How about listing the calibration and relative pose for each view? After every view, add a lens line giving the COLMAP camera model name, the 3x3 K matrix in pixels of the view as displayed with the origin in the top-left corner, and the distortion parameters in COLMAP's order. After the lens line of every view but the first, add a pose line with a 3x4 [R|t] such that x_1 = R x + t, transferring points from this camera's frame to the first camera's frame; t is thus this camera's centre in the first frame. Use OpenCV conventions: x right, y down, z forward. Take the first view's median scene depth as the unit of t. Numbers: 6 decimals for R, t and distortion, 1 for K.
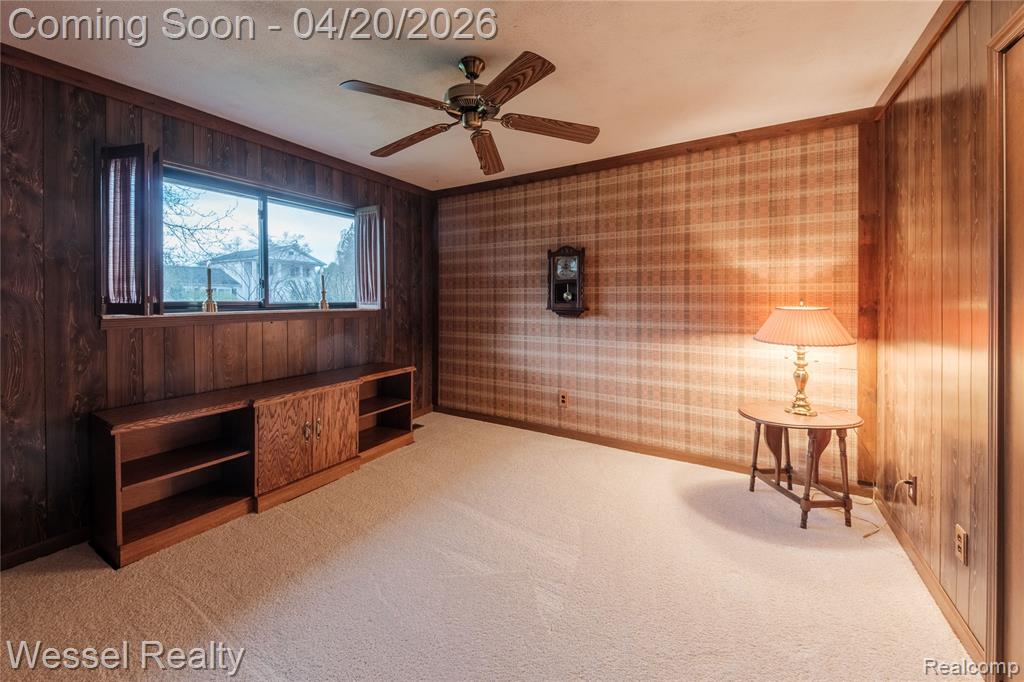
lens RADIAL K [[394.5, 0, 500.9], [0, 394.5, 300.6], [0, 0, 1]] dist [0.004666, -0.003416]
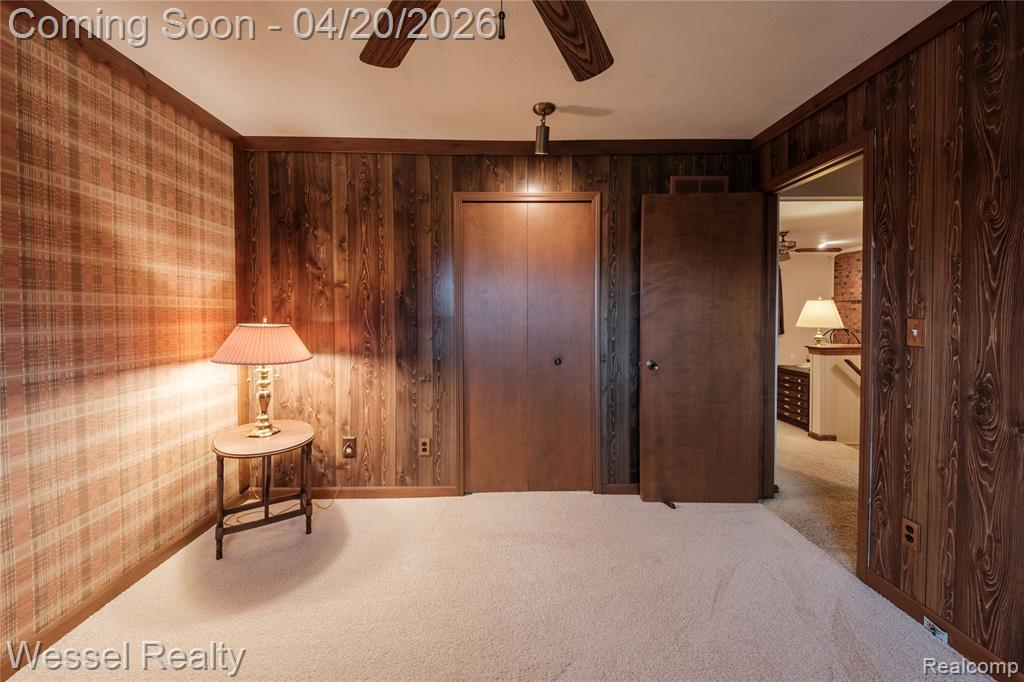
lens RADIAL K [[394.5, 0, 501.8], [0, 394.5, 317.1], [0, 0, 1]] dist [0.004666, -0.003416]
pose [[-0.517800, -0.011403, 0.855426, -0.299353], [0.002039, 0.999892, 0.014563, -0.012119], [-0.855499, 0.009285, -0.517721, 0.833034]]
